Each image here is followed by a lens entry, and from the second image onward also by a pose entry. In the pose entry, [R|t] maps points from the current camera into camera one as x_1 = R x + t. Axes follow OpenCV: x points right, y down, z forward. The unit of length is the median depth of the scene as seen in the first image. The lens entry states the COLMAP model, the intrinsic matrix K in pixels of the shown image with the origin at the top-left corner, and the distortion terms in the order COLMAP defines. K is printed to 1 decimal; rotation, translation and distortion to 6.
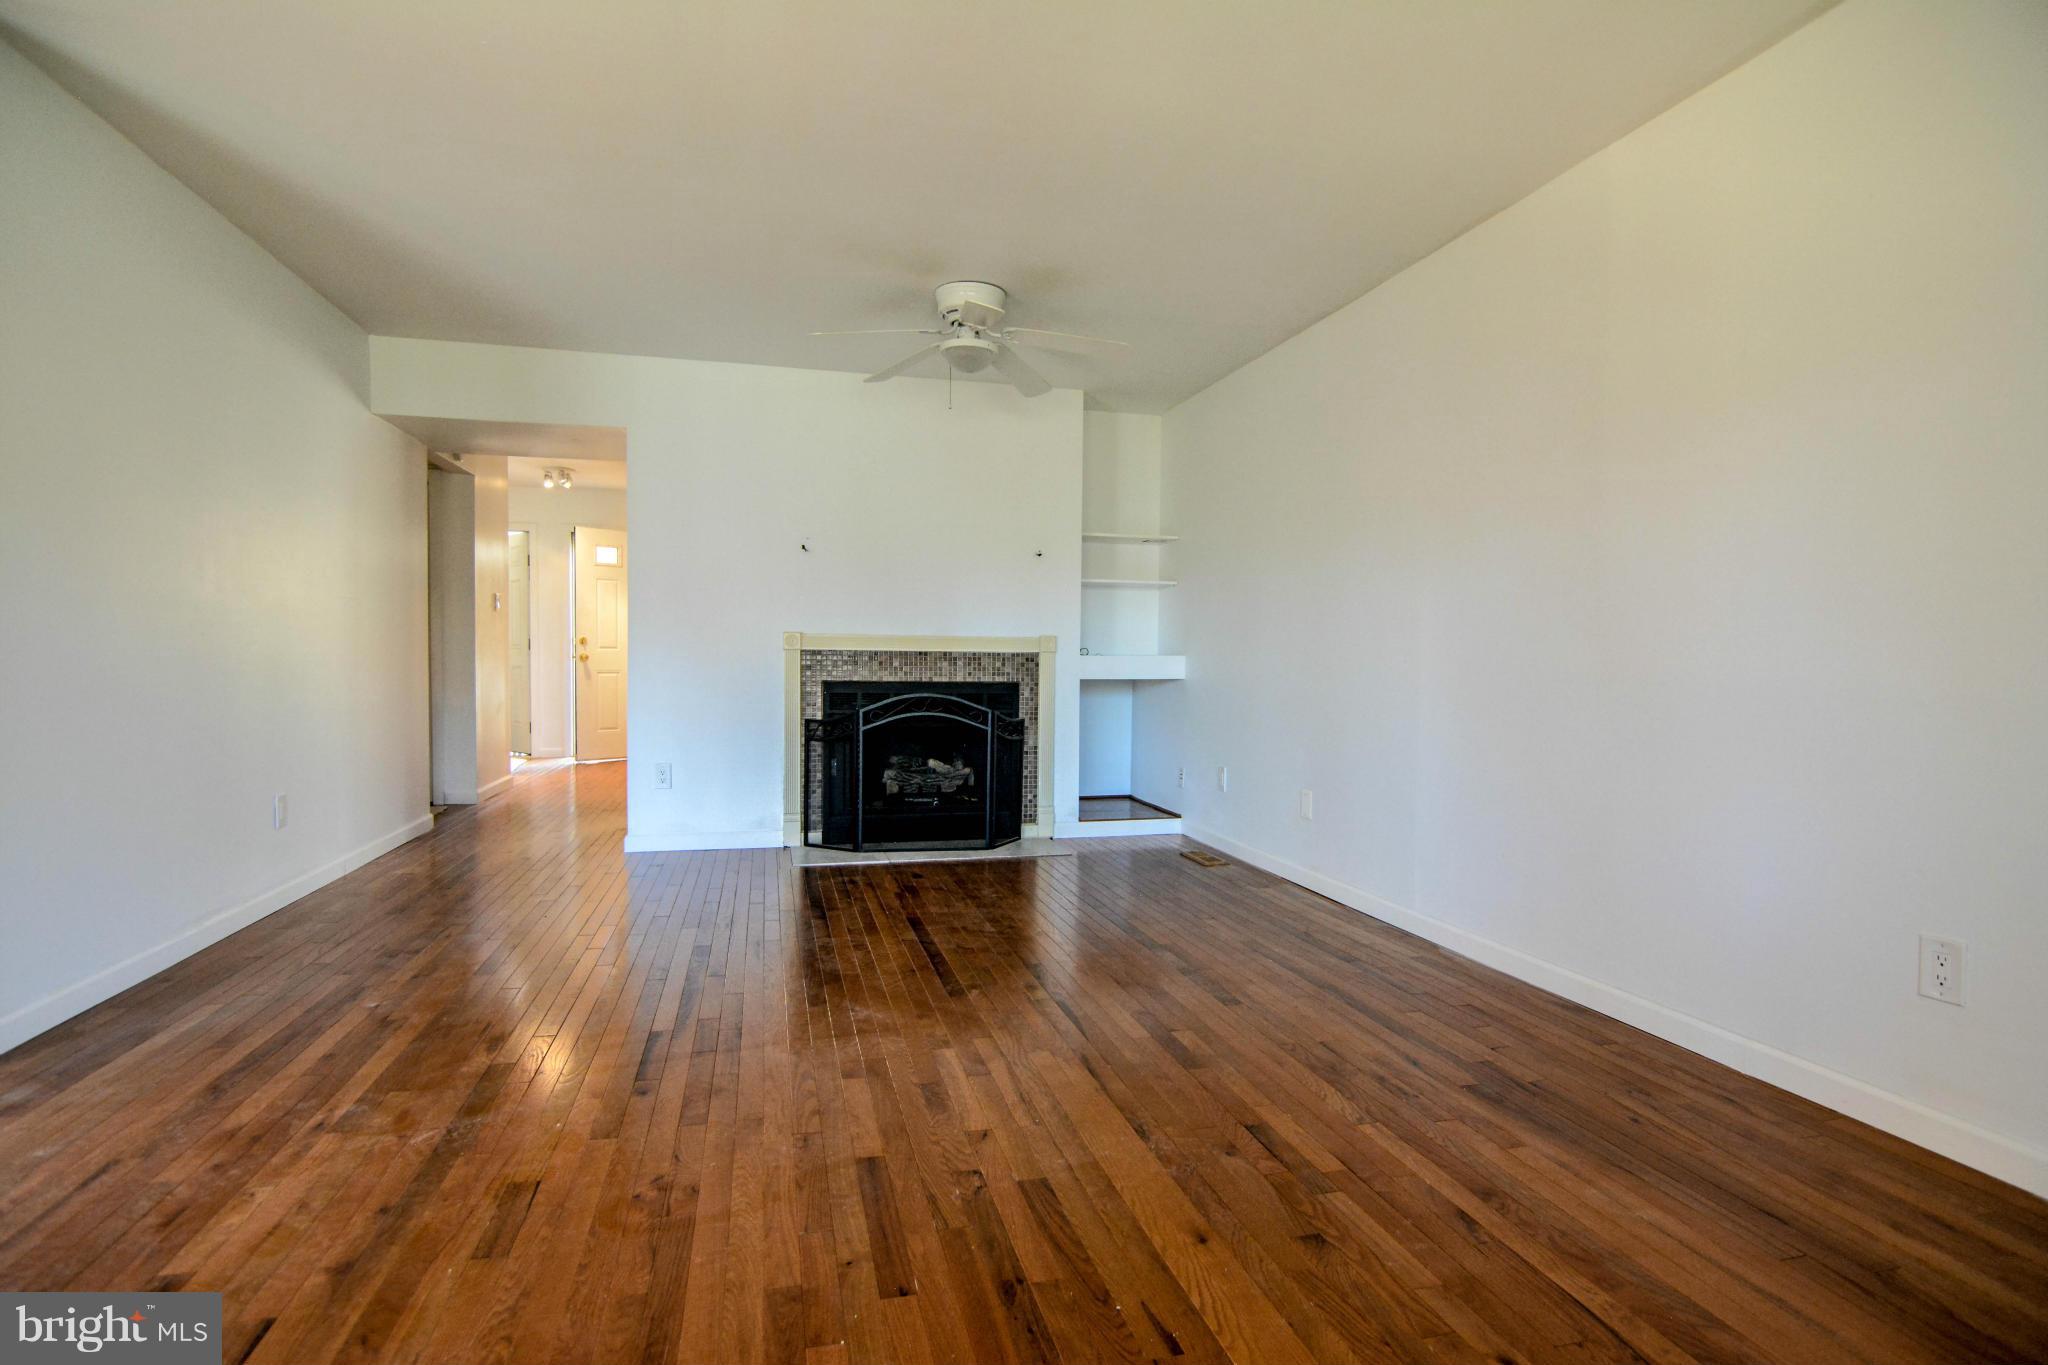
lens RADIAL K [[1013.7, 0, 1018.9], [0, 1013.7, 692.8], [0, 0, 1]] dist [-0.030586, 0.010005]
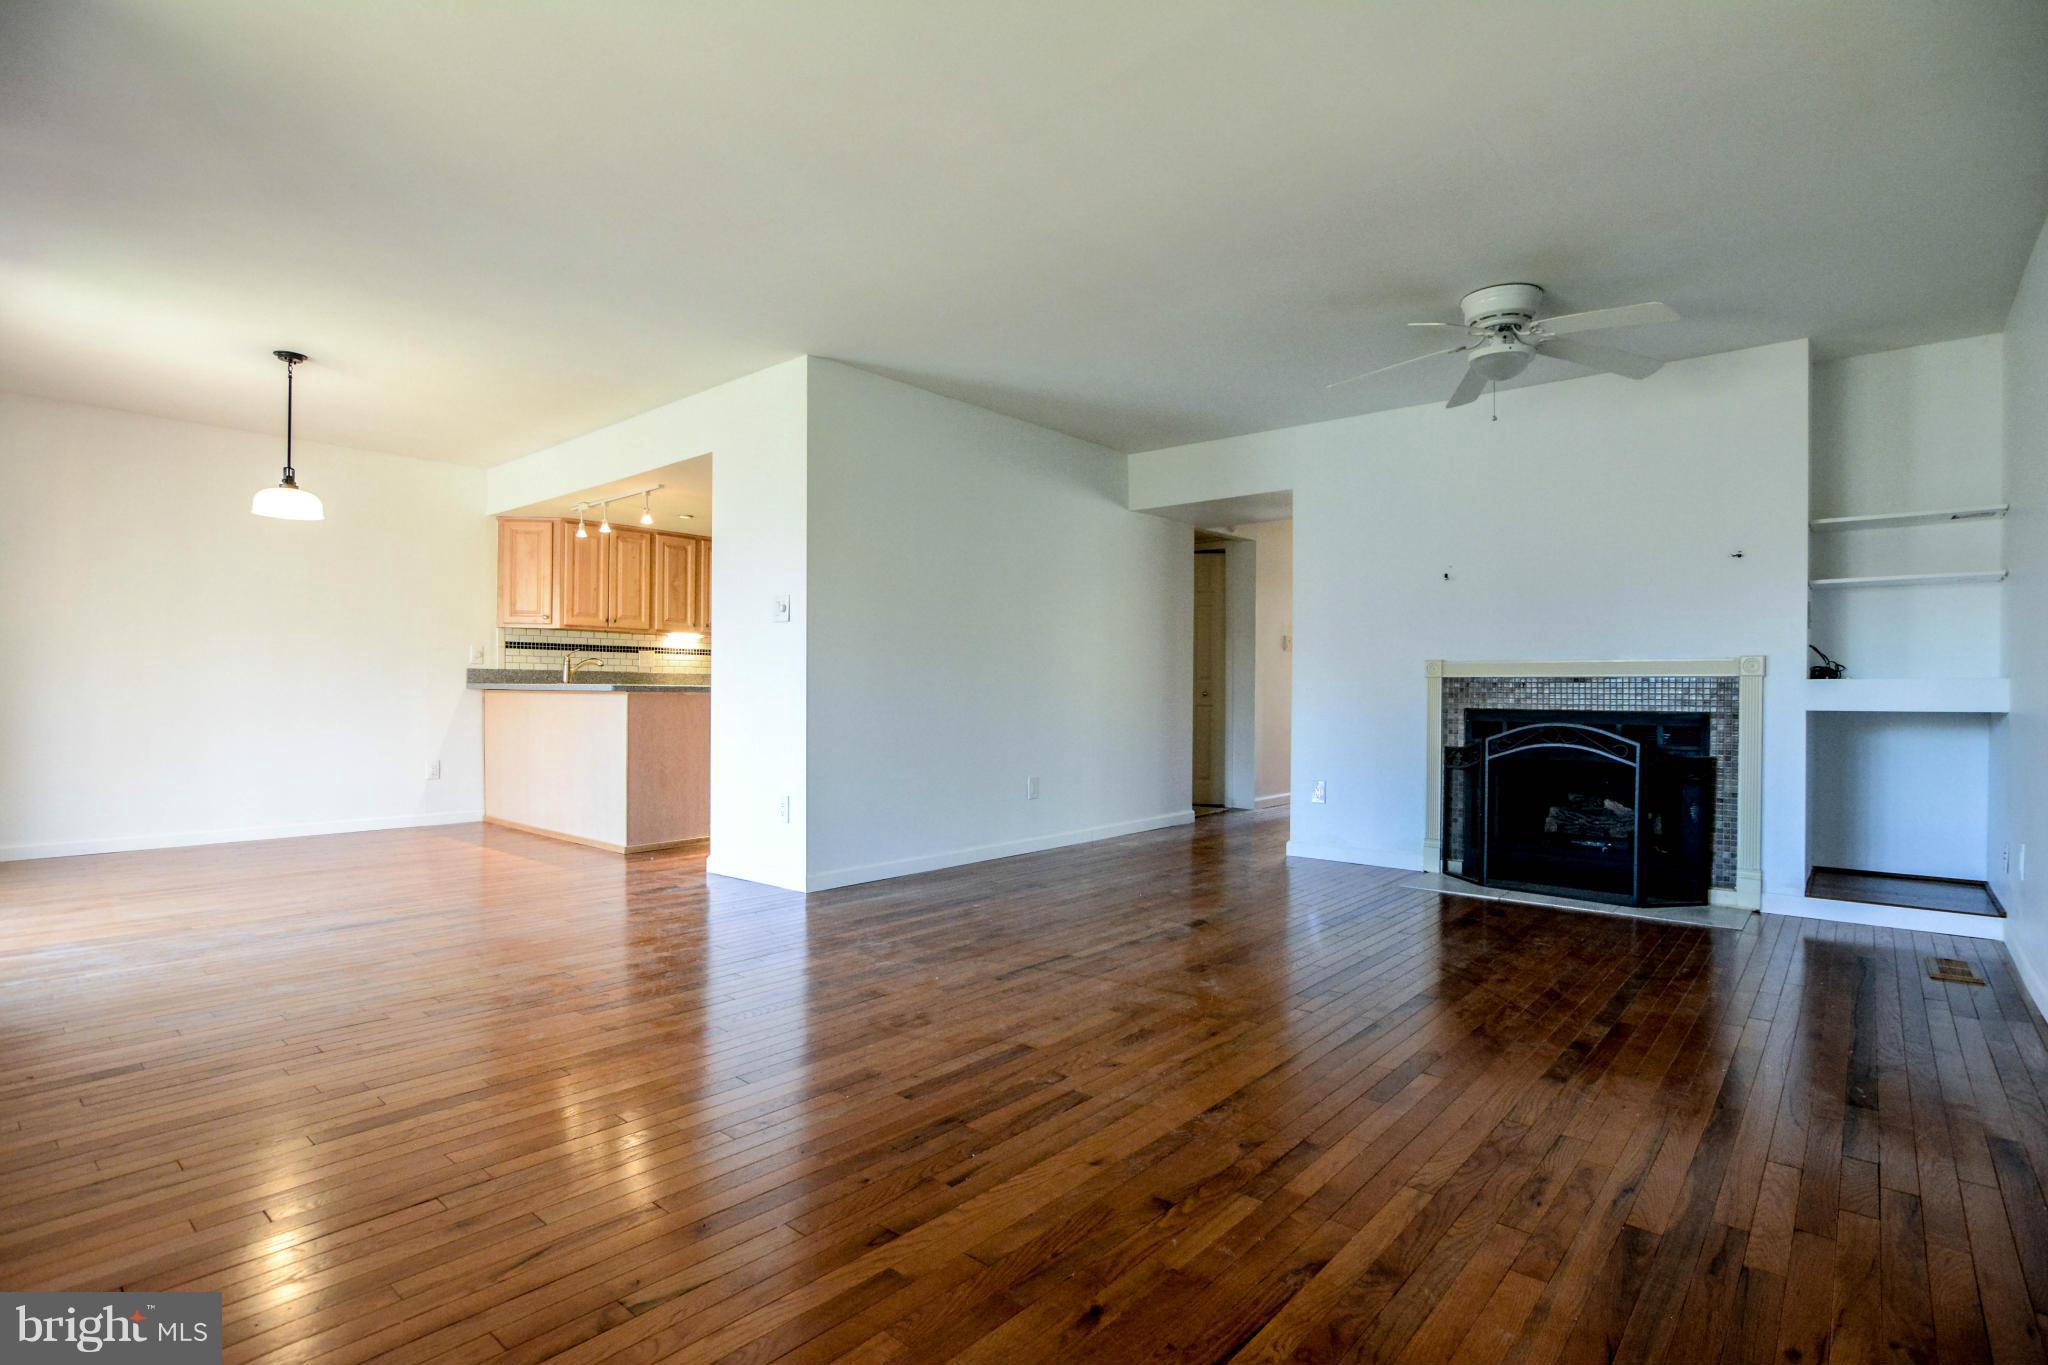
lens RADIAL K [[992.6, 0, 996.9], [0, 992.6, 689.8], [0, 0, 1]] dist [-0.024662, 0.008488]
pose [[0.566496, -0.006441, -0.824039, 0.344441], [-0.029473, 0.999171, -0.028072, 0.010312], [0.823537, 0.040189, 0.565837, 0.076805]]
